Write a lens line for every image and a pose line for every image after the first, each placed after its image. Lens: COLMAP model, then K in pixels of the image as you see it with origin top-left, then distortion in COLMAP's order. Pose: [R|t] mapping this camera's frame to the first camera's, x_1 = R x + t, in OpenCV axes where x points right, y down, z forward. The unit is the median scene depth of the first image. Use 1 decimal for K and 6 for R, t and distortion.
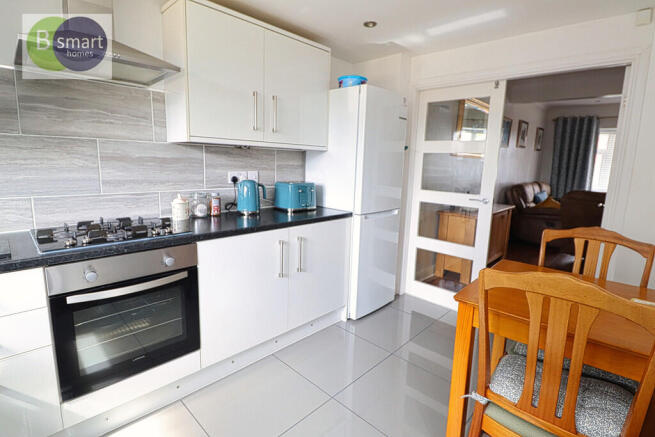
lens RADIAL K [[323.4, 0, 326.4], [0, 323.4, 210.7], [0, 0, 1]] dist [-0.000240, -0.000147]
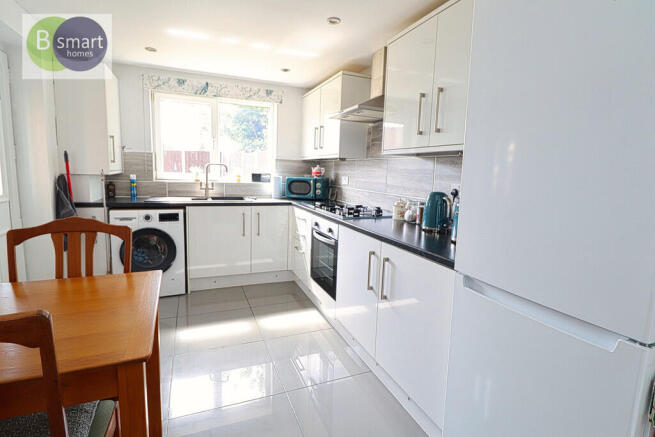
lens RADIAL K [[323.4, 0, 326.4], [0, 323.4, 210.7], [0, 0, 1]] dist [-0.000240, -0.000147]
pose [[-0.390978, 0.072451, -0.917544, 0.757778], [-0.180161, 0.971588, 0.153488, -0.140370], [0.902595, 0.225316, -0.366817, 1.190747]]
